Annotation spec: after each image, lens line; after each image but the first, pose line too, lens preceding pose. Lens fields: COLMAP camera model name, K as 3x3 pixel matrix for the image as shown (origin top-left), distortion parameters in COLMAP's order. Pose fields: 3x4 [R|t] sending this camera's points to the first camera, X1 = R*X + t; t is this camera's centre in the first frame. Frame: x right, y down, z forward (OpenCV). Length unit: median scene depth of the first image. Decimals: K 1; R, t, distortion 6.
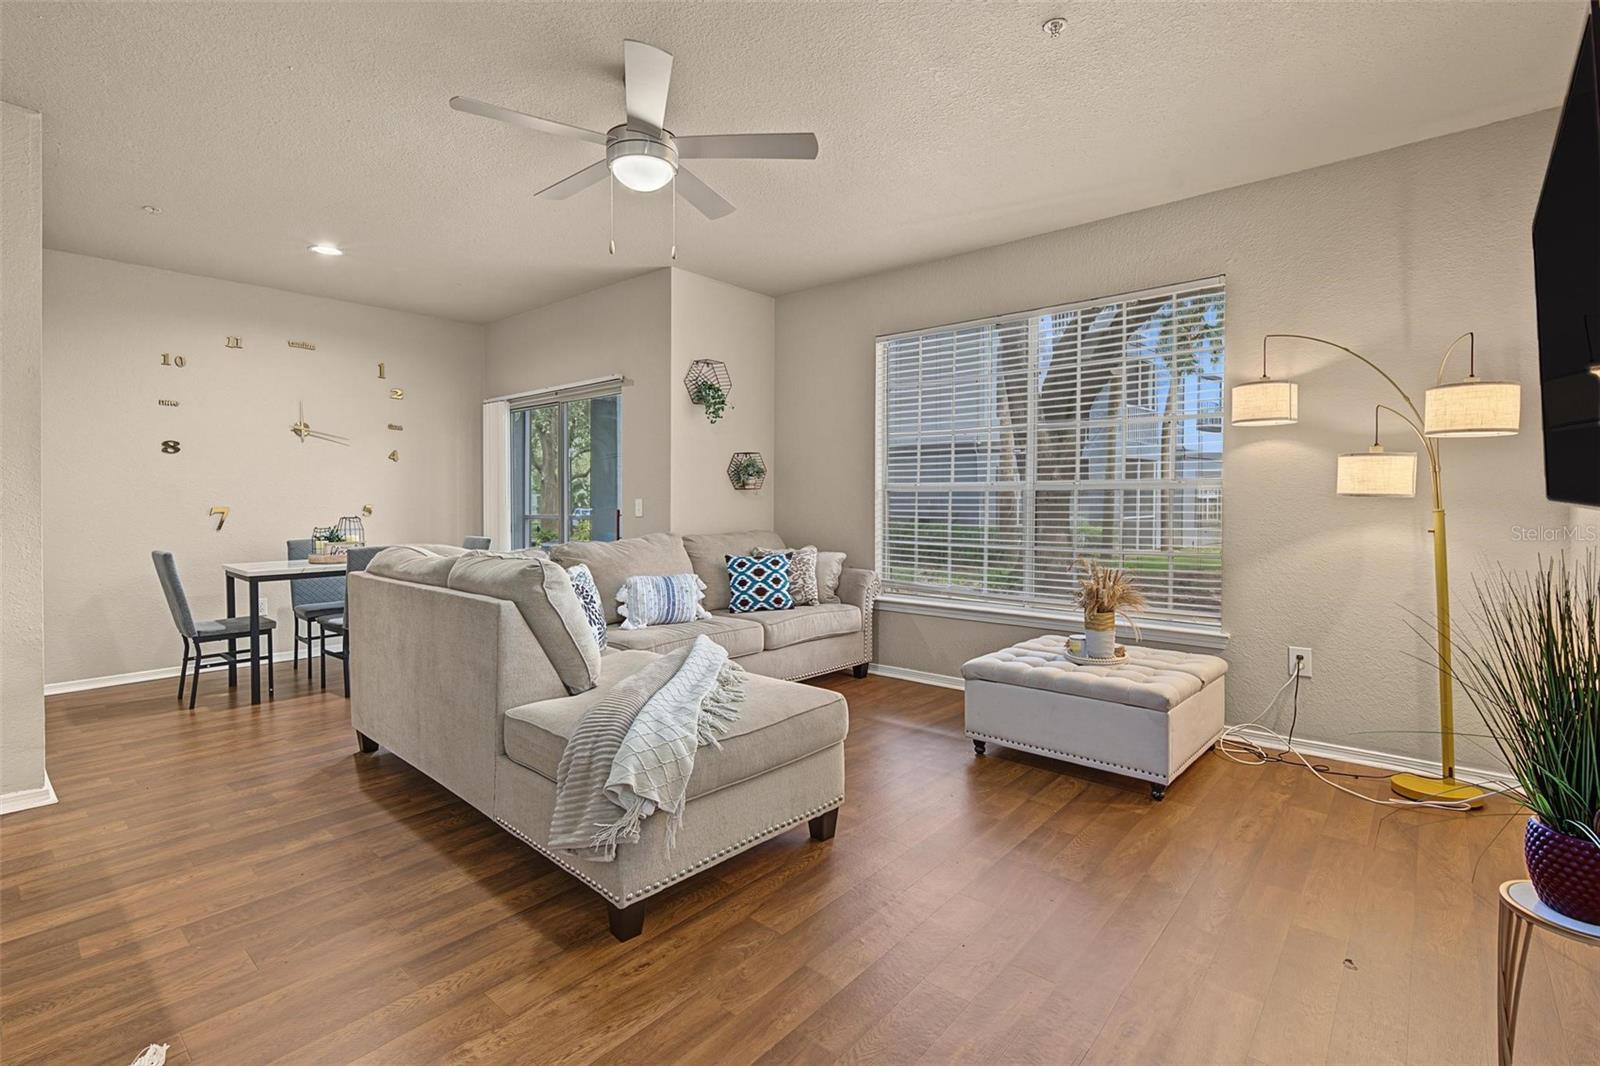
lens RADIAL K [[729.6, 0, 803.3], [0, 729.6, 521.4], [0, 0, 1]] dist [0.000013, -0.000283]
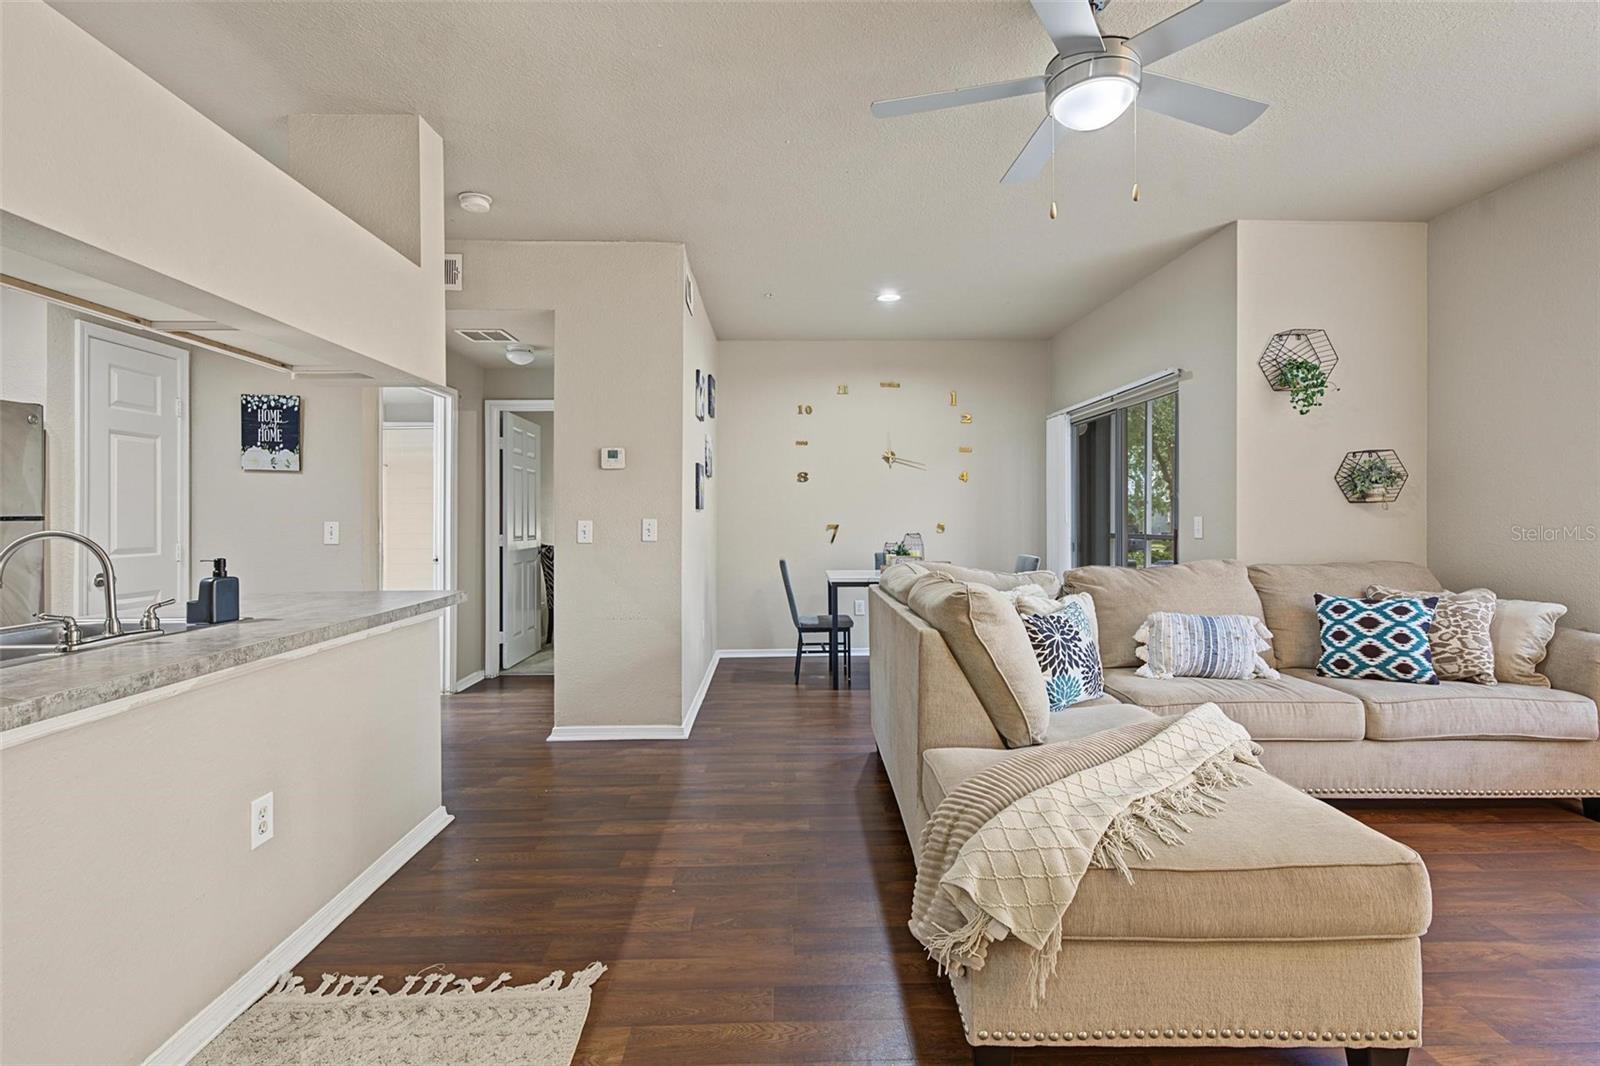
lens RADIAL K [[729.6, 0, 803.3], [0, 729.6, 521.4], [0, 0, 1]] dist [0.000013, -0.000283]
pose [[0.675455, 0.002470, -0.737397, 0.089364], [-0.019488, 0.999705, -0.014502, -0.005673], [0.737144, 0.024166, 0.675304, 0.145208]]
